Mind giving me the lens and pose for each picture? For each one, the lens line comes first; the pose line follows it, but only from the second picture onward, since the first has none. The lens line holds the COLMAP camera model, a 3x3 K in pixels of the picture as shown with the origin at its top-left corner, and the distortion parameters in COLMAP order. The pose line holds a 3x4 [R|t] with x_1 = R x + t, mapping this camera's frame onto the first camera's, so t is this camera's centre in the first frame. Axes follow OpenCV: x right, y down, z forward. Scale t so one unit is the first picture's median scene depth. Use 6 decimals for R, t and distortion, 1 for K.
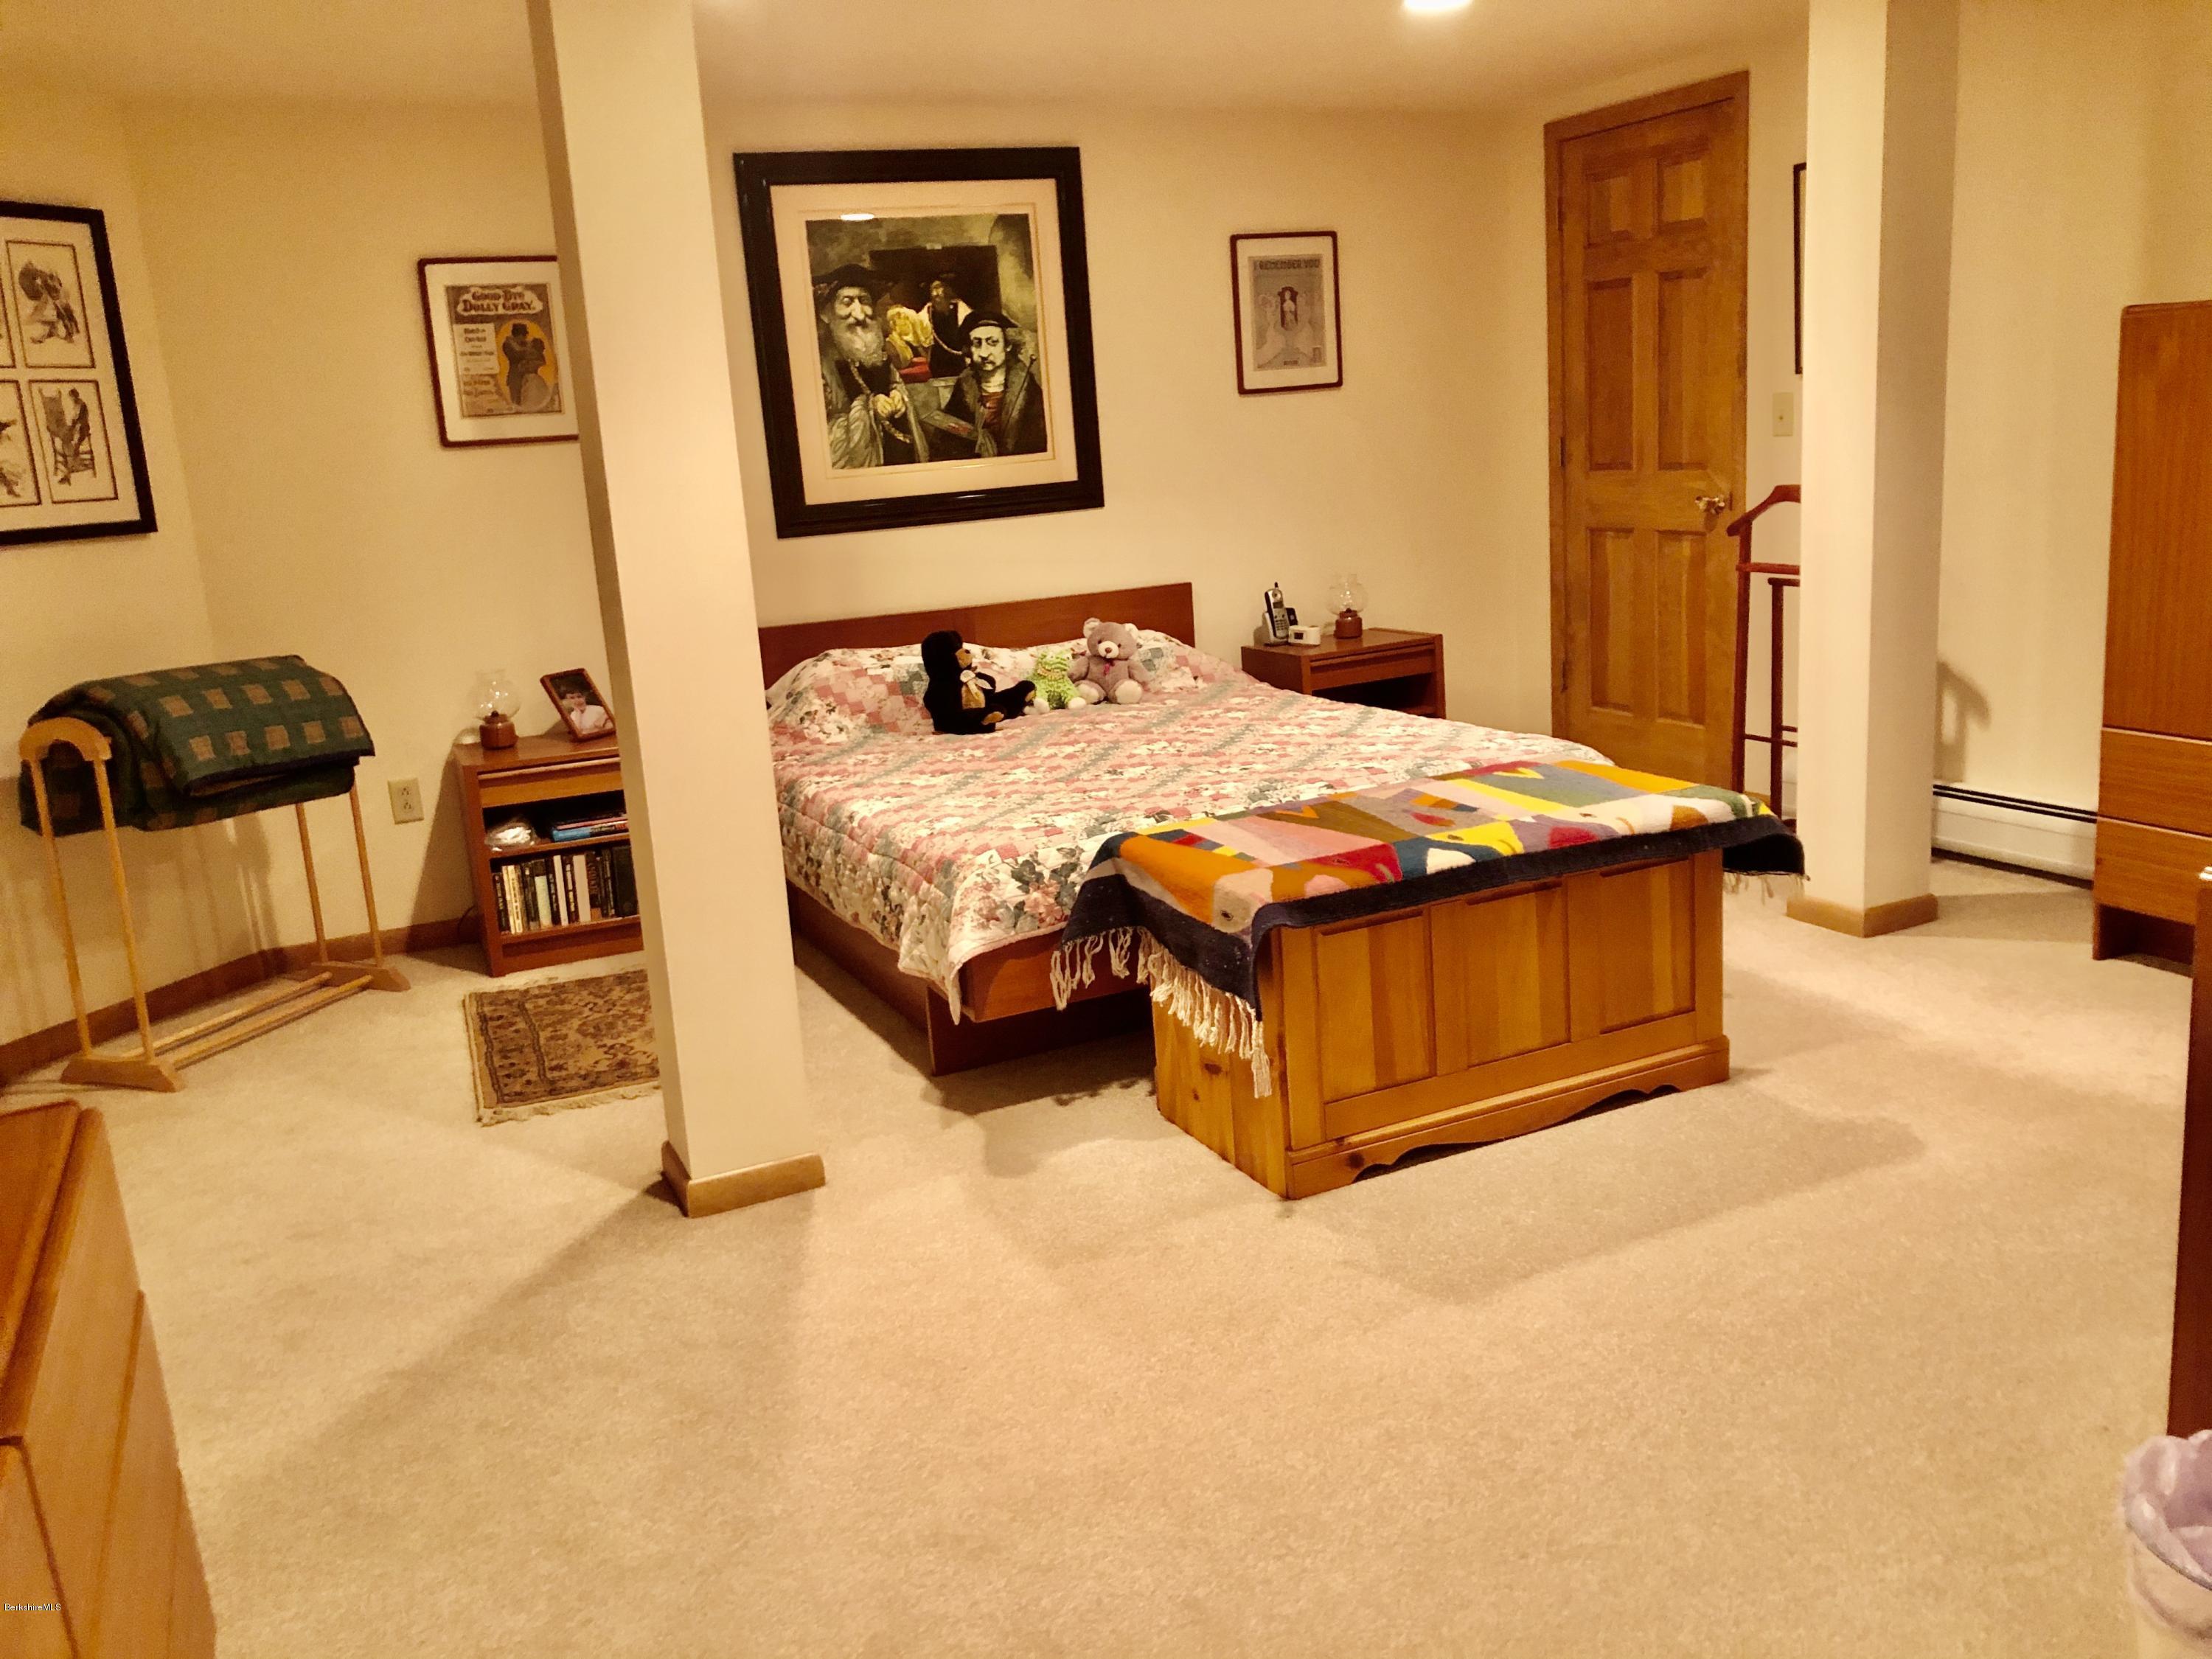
lens RADIAL K [[1852.7, 0, 1117.7], [0, 1852.7, 830.1], [0, 0, 1]] dist [0.017193, -0.007254]
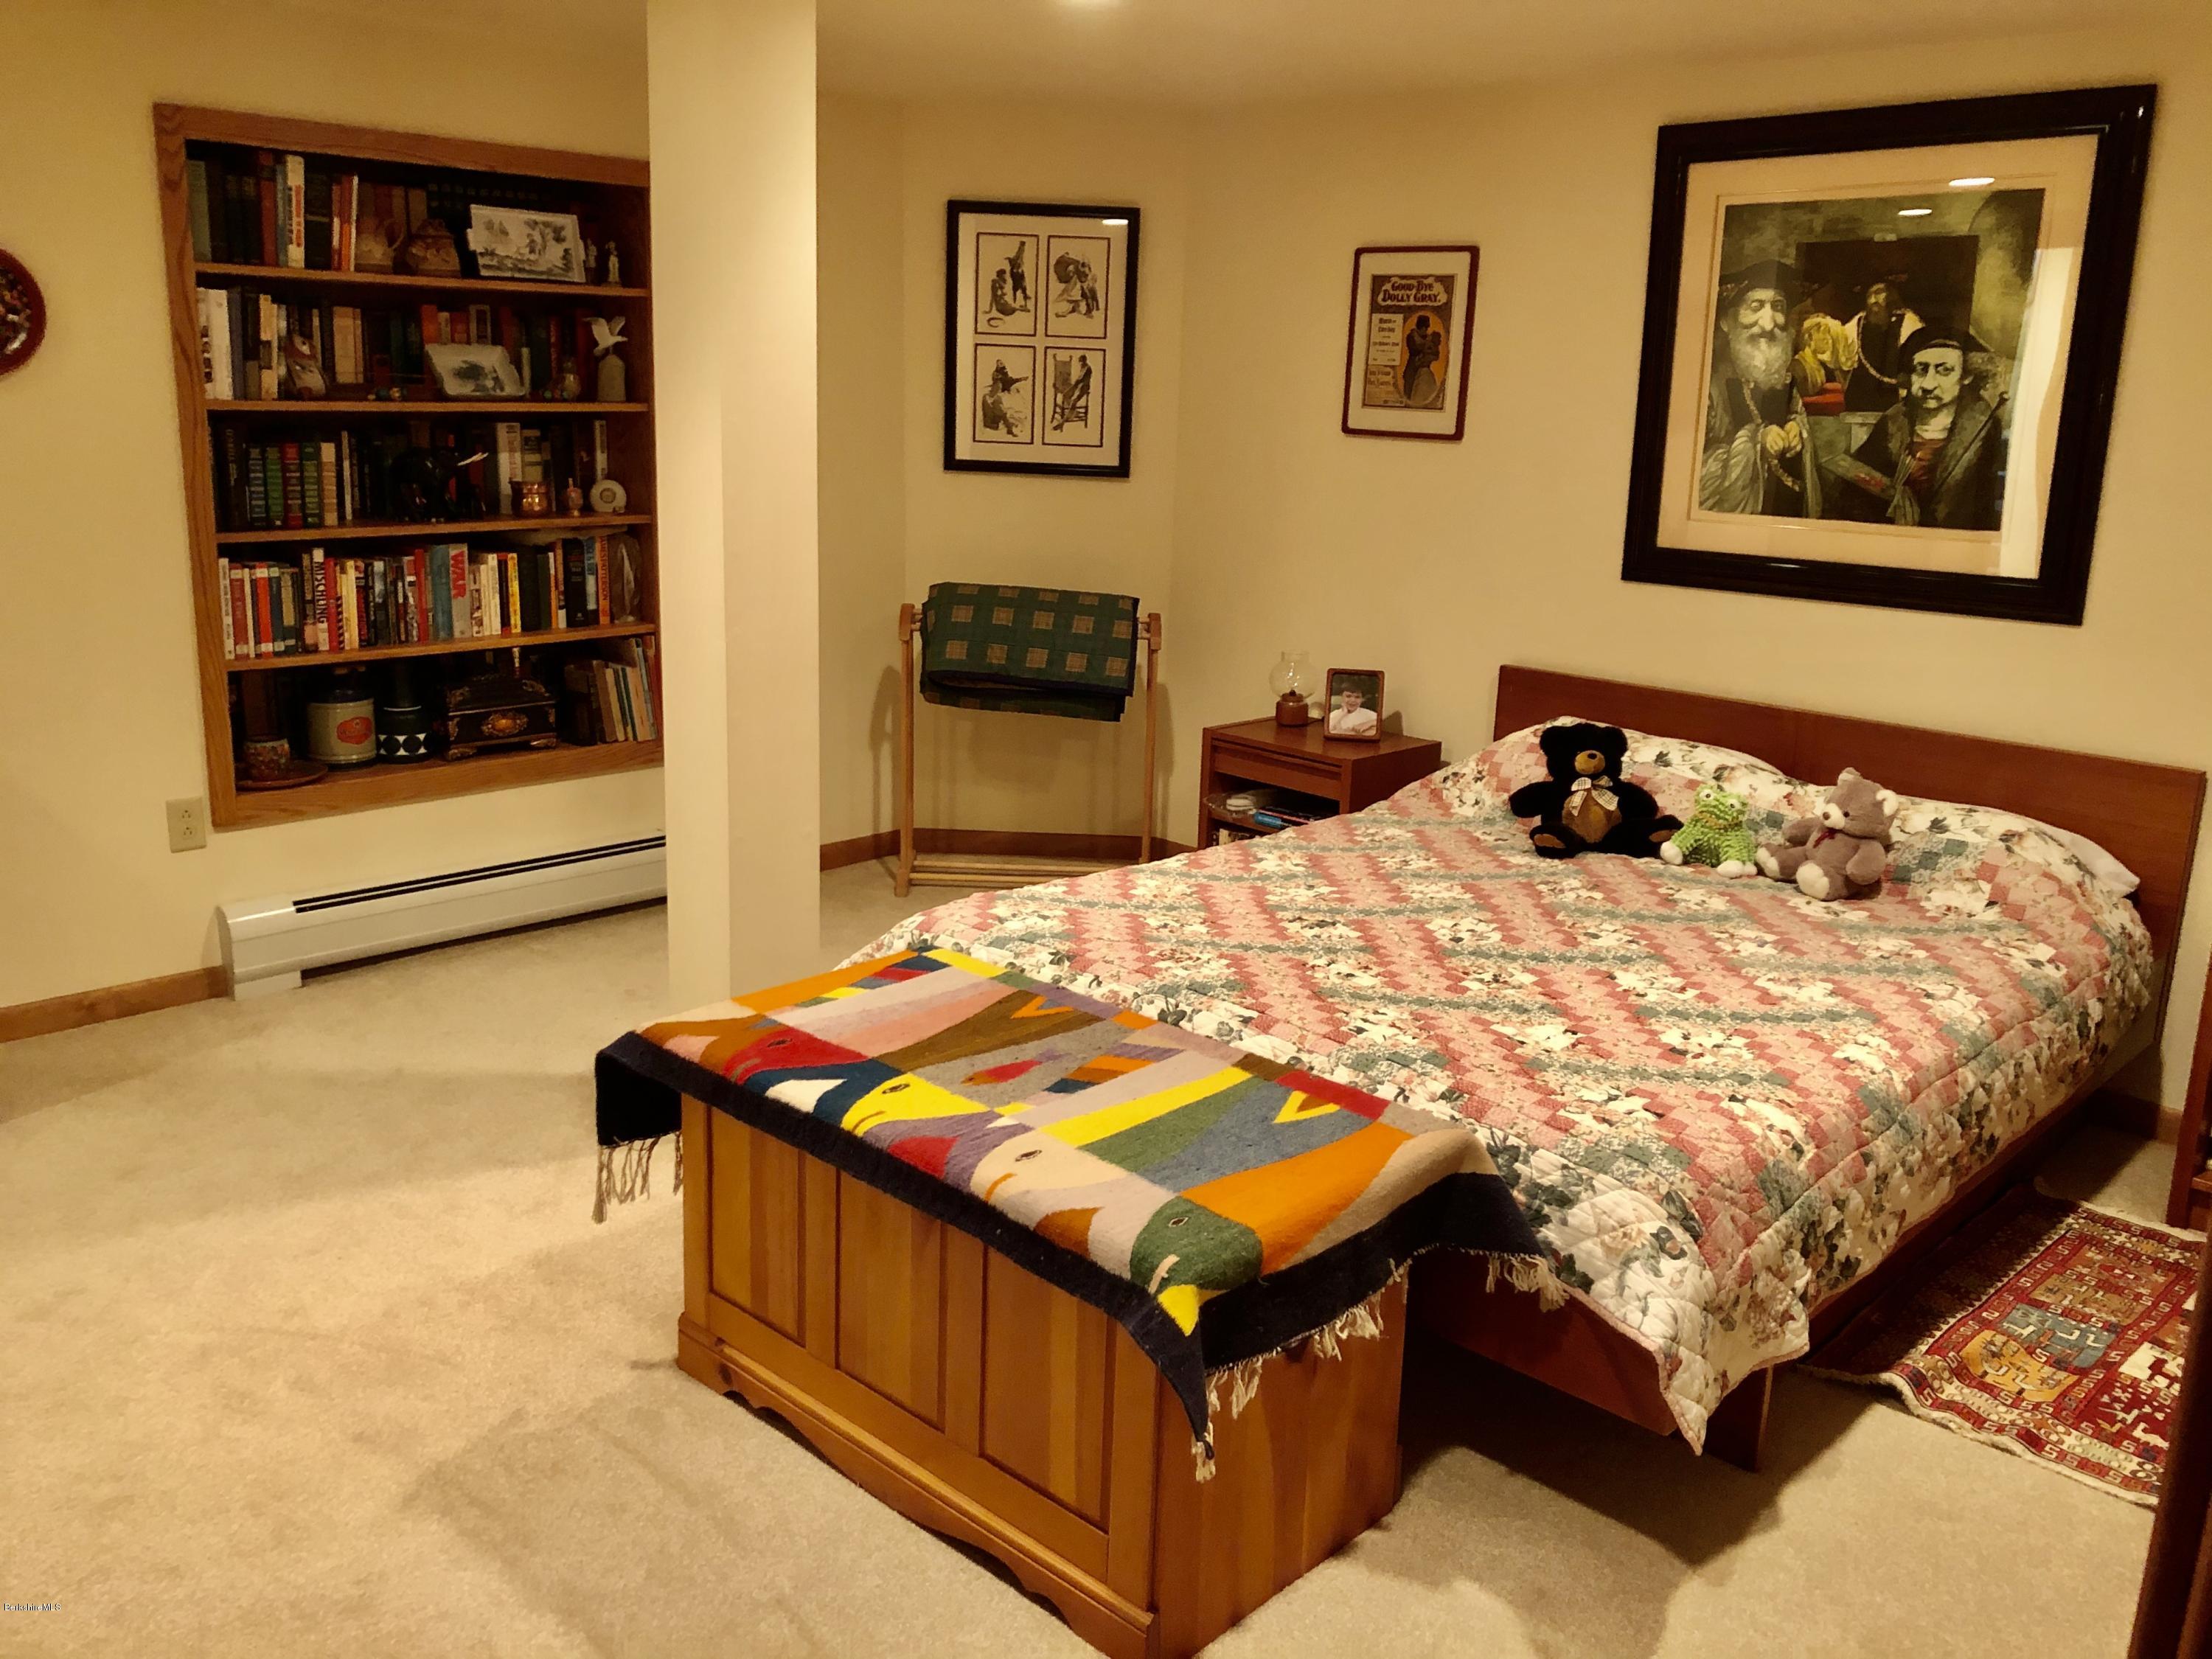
lens RADIAL K [[1852.7, 0, 1118.8], [0, 1852.7, 823.6], [0, 0, 1]] dist [0.017193, -0.007254]
pose [[0.380068, 0.291822, -0.877718, 0.508551], [-0.261879, 0.944049, 0.200478, -0.161536], [0.887112, 0.153661, 0.435224, 0.439436]]
